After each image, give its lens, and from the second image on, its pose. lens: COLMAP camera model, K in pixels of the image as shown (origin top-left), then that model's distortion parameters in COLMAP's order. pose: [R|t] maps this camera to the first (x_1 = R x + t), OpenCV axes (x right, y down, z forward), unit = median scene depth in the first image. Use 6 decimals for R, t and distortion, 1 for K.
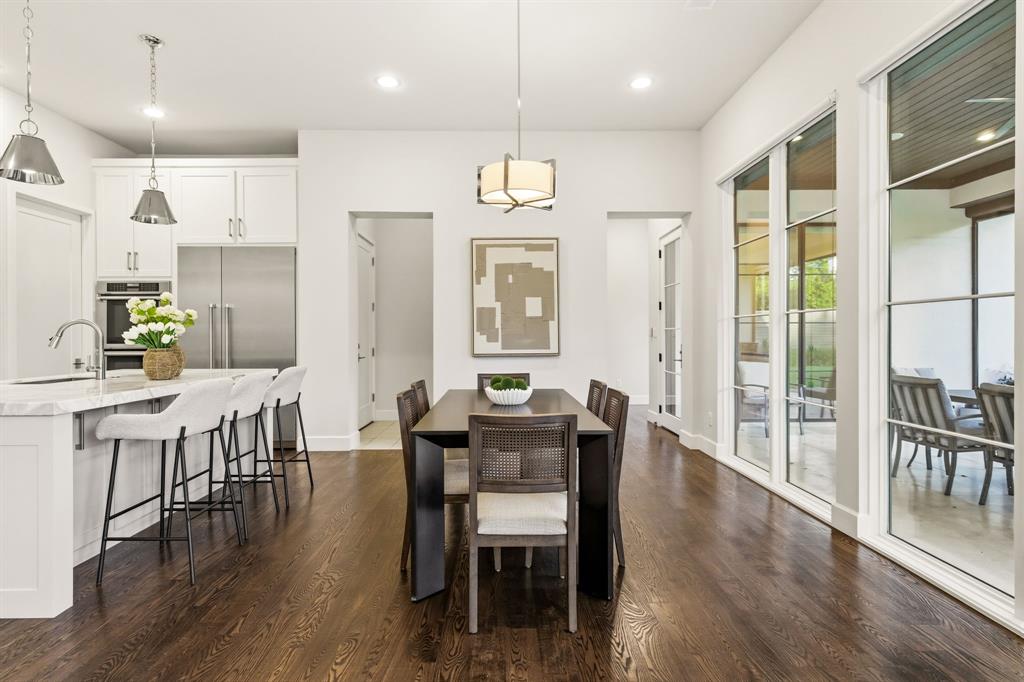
lens RADIAL K [[520.2, 0, 512.0], [0, 520.2, 341.0], [0, 0, 1]] dist [-0.002641, -0.000468]
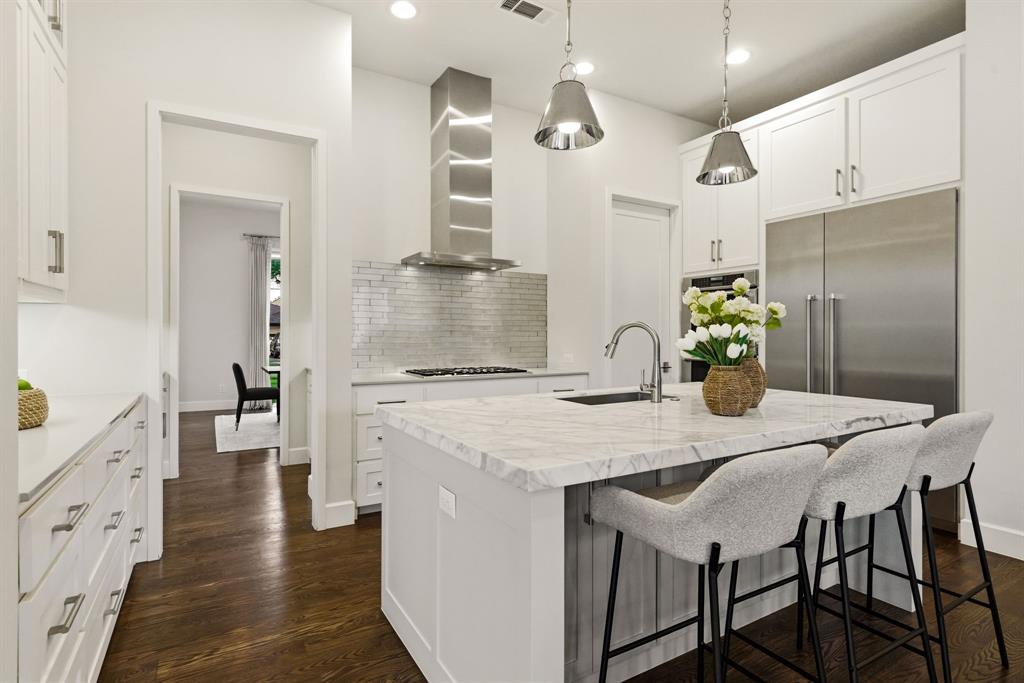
lens RADIAL K [[501.5, 0, 510.2], [0, 501.5, 335.3], [0, 0, 1]] dist [-0.002739, -0.000417]
pose [[0.486865, 0.007248, -0.873447, -0.188338], [-0.011163, 0.999936, 0.002074, -0.014174], [0.873406, 0.008741, 0.486915, 0.326851]]
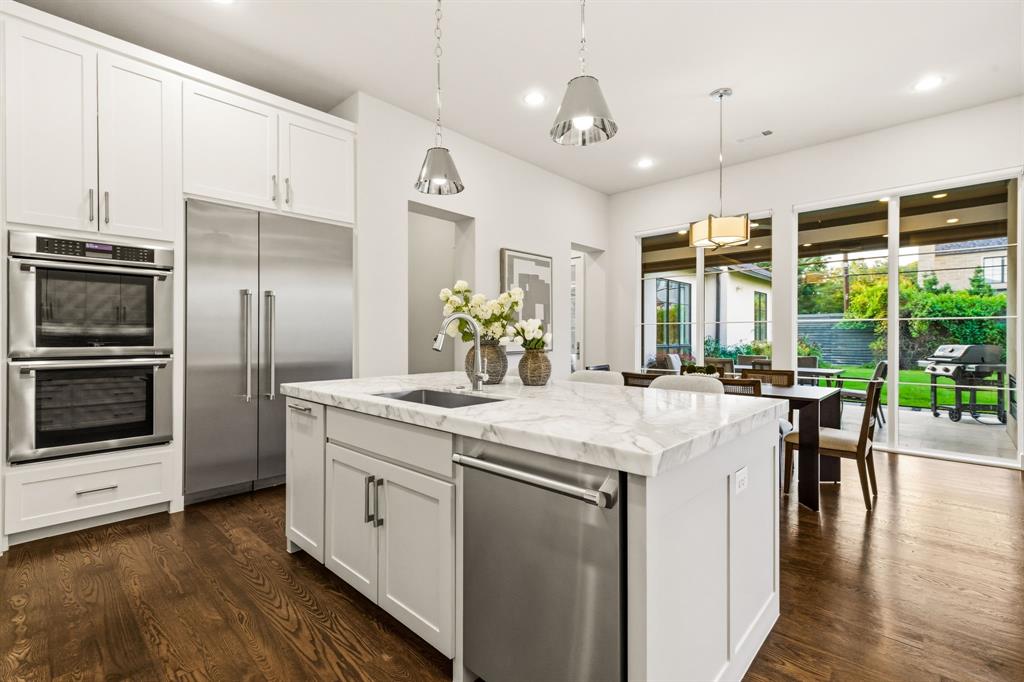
lens RADIAL K [[465.1, 0, 512.0], [0, 465.1, 341.0], [0, 0, 1]] dist [0.014000, -0.000174]
pose [[0.695045, -0.004505, 0.718952, -0.852747], [0.003501, 0.999990, 0.002882, -0.001105], [-0.718958, 0.000514, 0.695053, 0.317887]]
